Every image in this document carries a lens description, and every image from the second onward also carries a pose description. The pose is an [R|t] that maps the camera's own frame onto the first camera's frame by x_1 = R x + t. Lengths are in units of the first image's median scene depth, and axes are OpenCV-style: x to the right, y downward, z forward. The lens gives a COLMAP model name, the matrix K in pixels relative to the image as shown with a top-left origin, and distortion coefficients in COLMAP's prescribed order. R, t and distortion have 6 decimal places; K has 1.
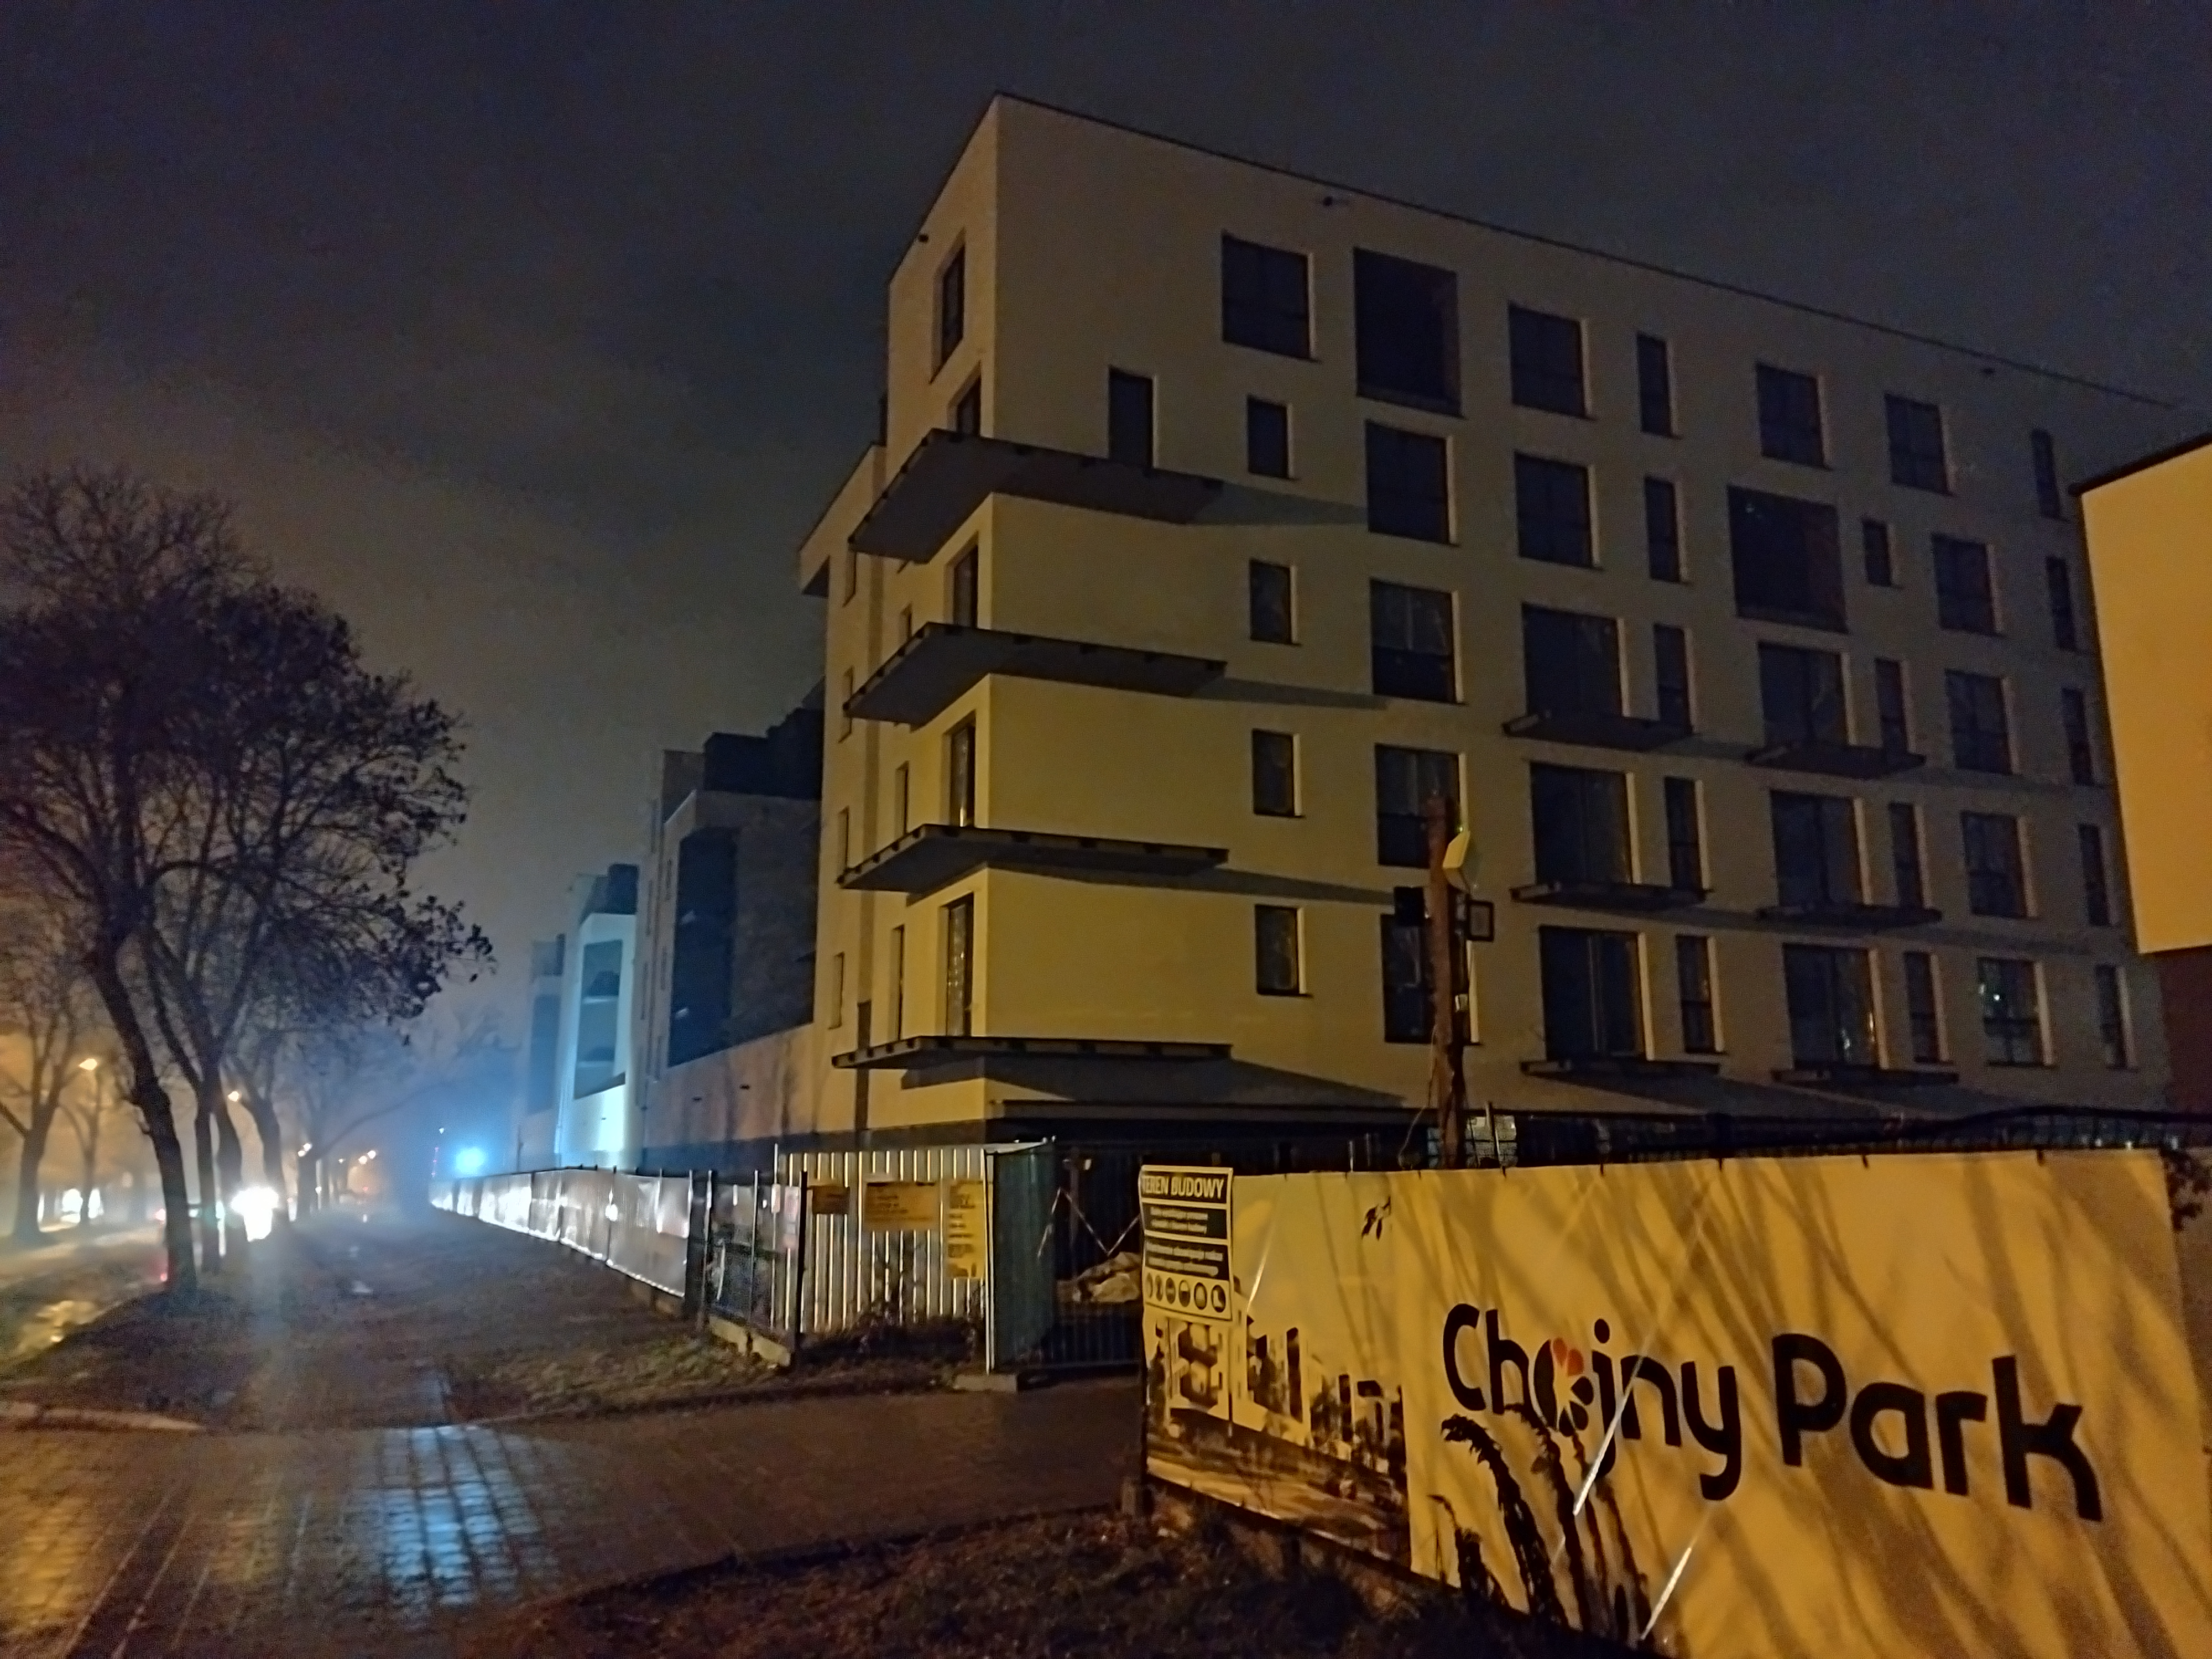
lens RADIAL K [[1634.8, 0, 1111.4], [0, 1634.8, 833.5], [0, 0, 1]] dist [0.124158, -0.174853]
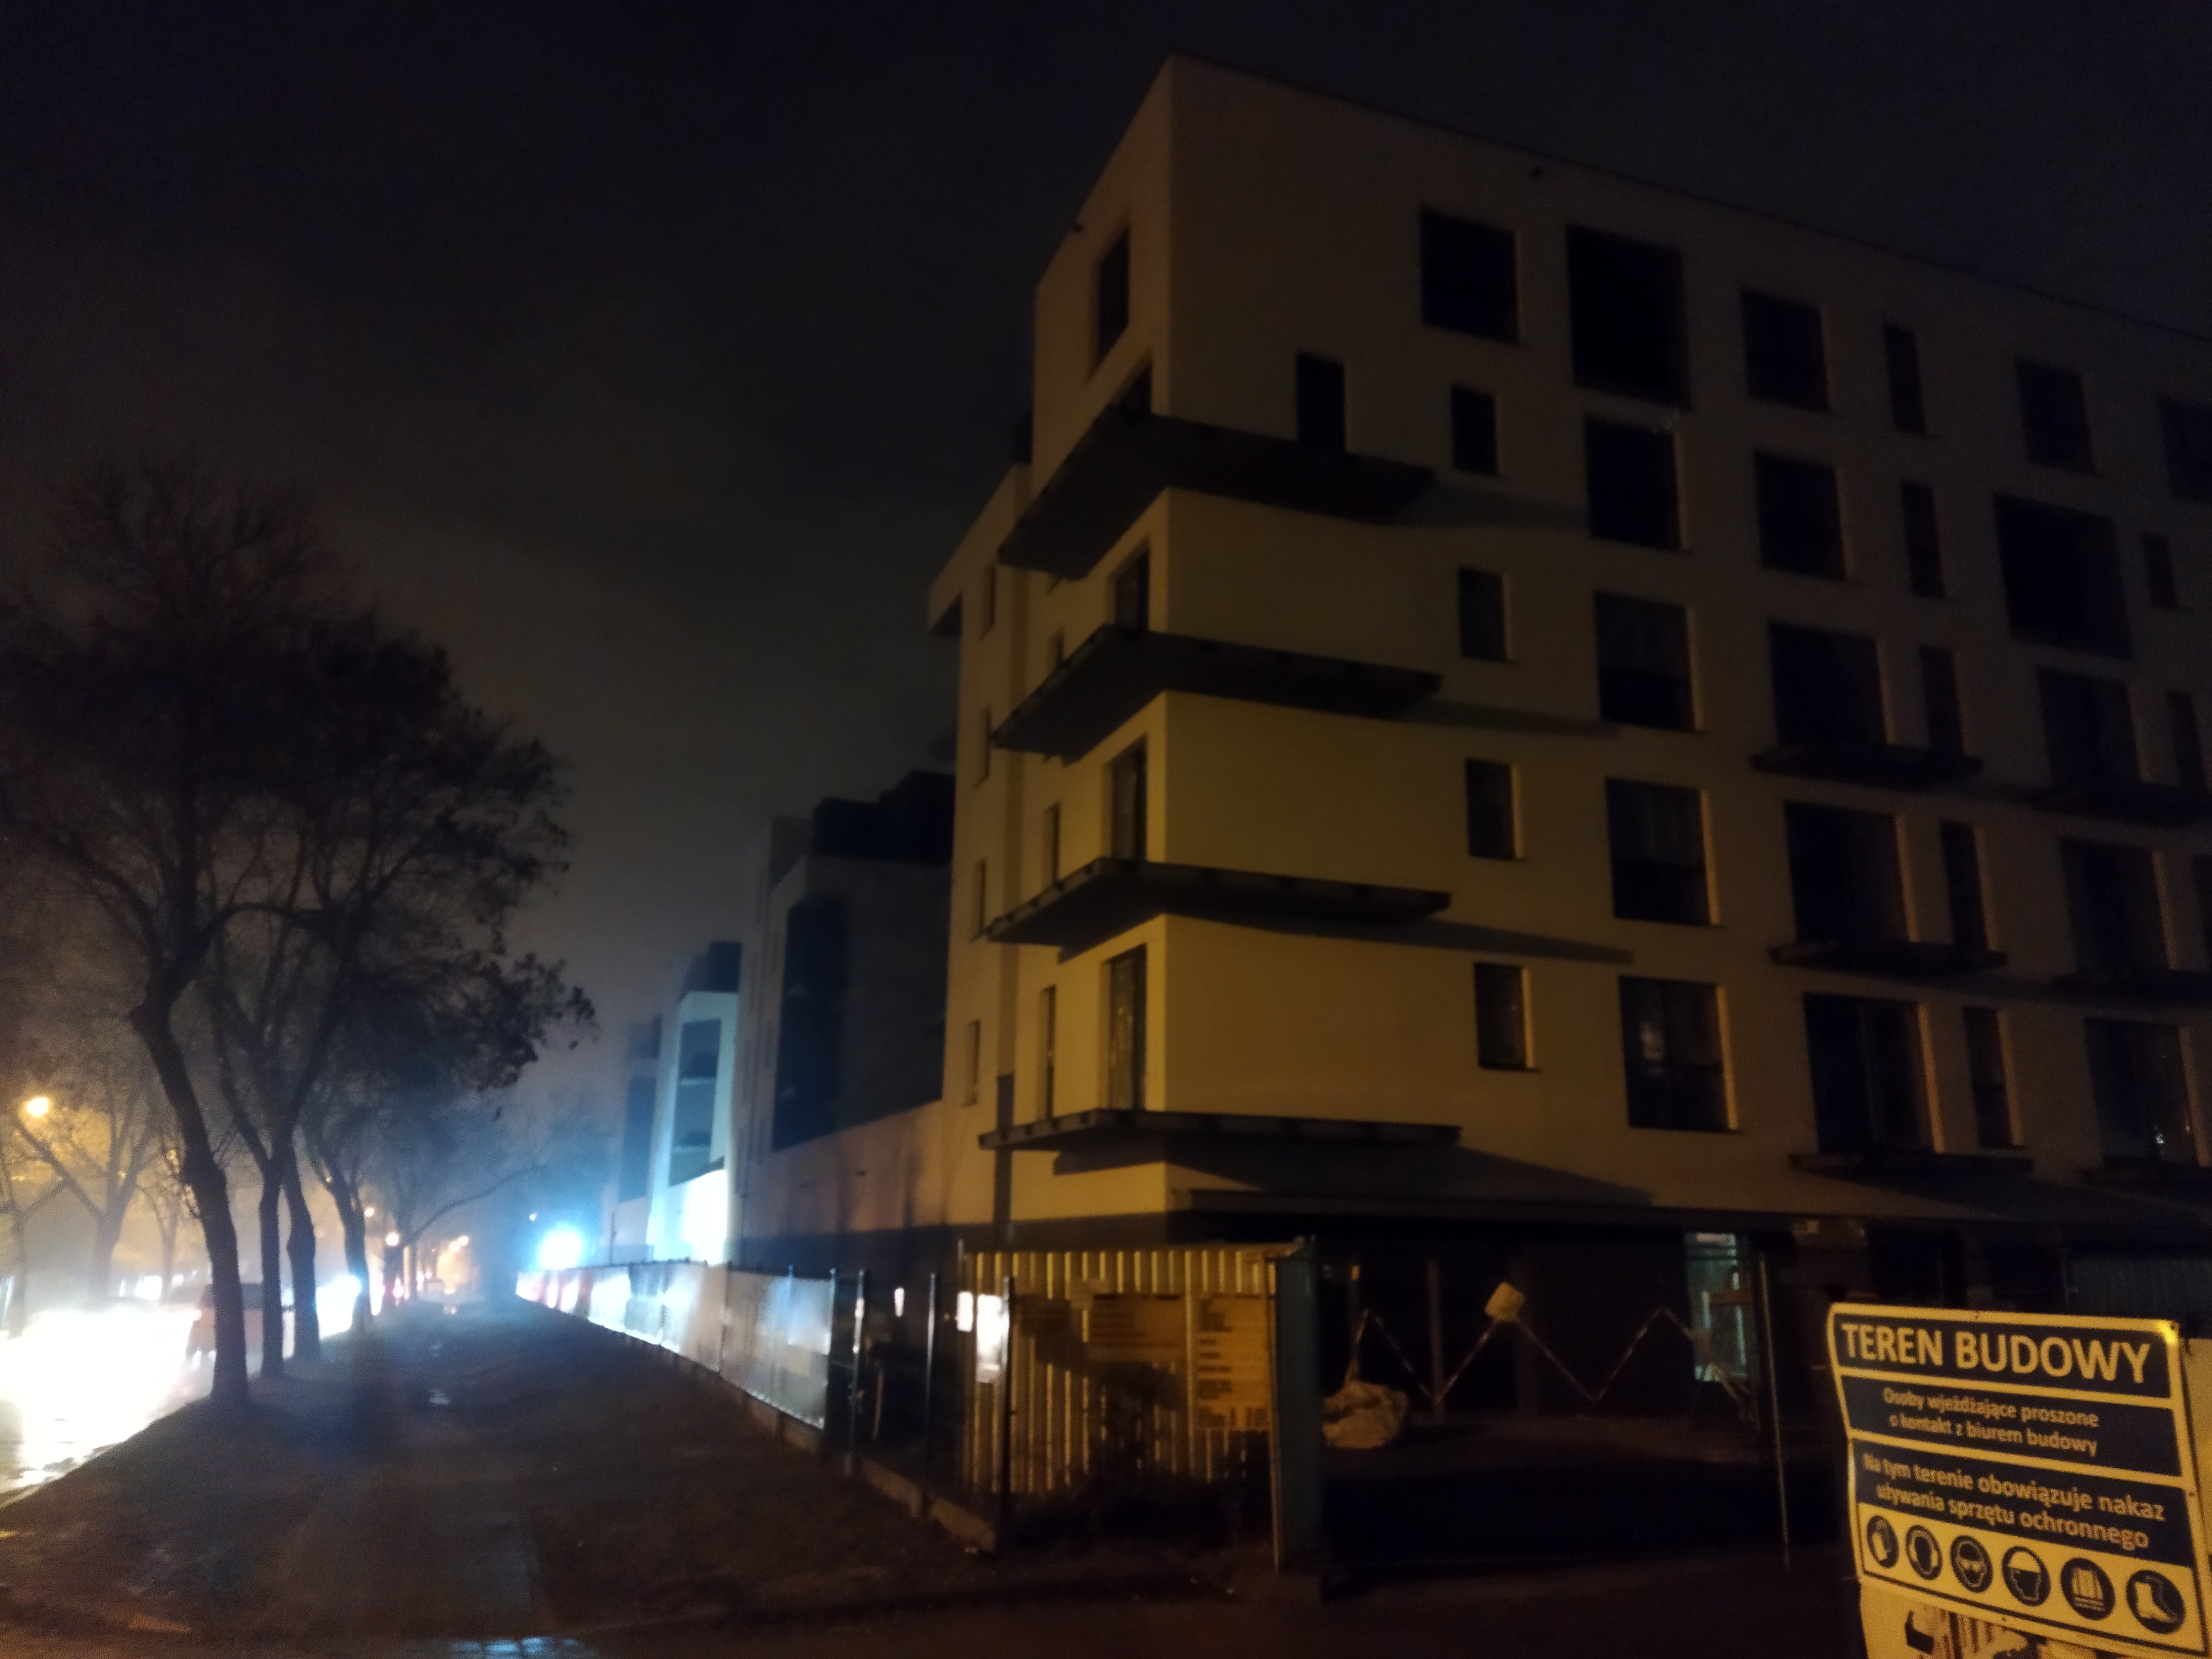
lens RADIAL K [[1658.9, 0, 1125.3], [0, 1658.9, 835.2], [0, 0, 1]] dist [0.127676, -0.176479]
pose [[0.998779, 0.001425, -0.049380, -0.049845], [-0.003935, 0.998703, -0.050770, 0.022358], [0.049244, 0.050903, 0.997489, 0.122063]]
